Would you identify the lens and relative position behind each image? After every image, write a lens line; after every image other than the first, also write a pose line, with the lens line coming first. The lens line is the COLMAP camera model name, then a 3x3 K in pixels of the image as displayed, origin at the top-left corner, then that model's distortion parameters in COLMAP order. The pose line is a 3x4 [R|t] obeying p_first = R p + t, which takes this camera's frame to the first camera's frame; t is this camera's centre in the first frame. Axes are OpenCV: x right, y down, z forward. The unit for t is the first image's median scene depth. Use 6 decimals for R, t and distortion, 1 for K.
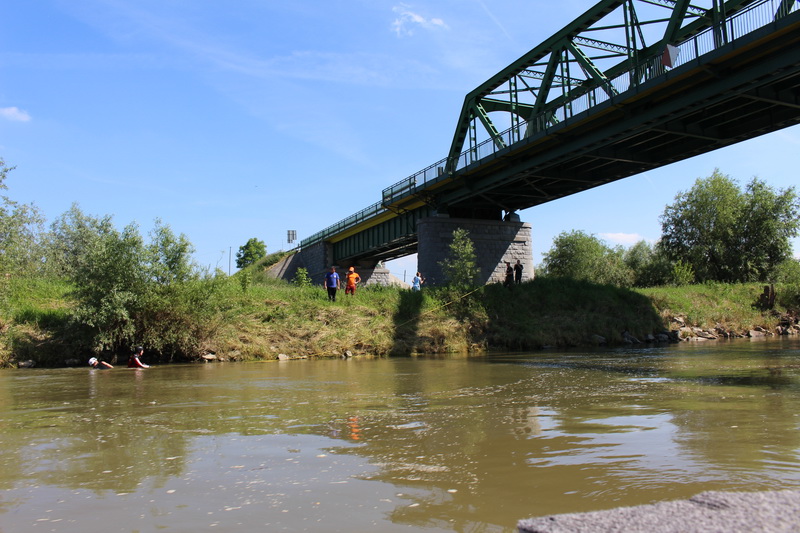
lens RADIAL K [[728.9, 0, 388.5], [0, 728.9, 266.8], [0, 0, 1]] dist [-0.007058, 0.000152]
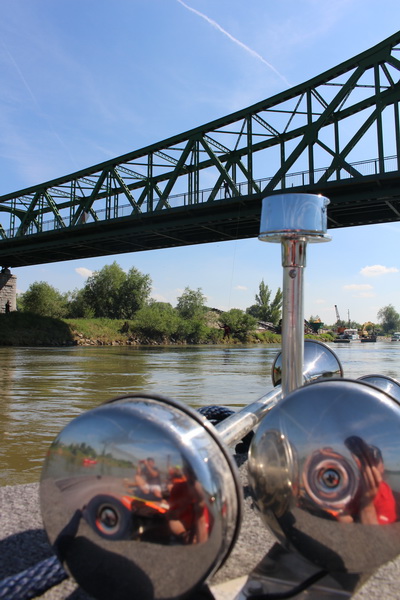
lens RADIAL K [[546.7, 0, 200.3], [0, 546.7, 286.6], [0, 0, 1]] dist [-0.007058, 0.000152]
pose [[0.867386, 0.093843, 0.488708, -0.080469], [-0.089723, 0.995456, -0.031904, -0.041936], [-0.489481, -0.016175, 0.871864, -0.476784]]
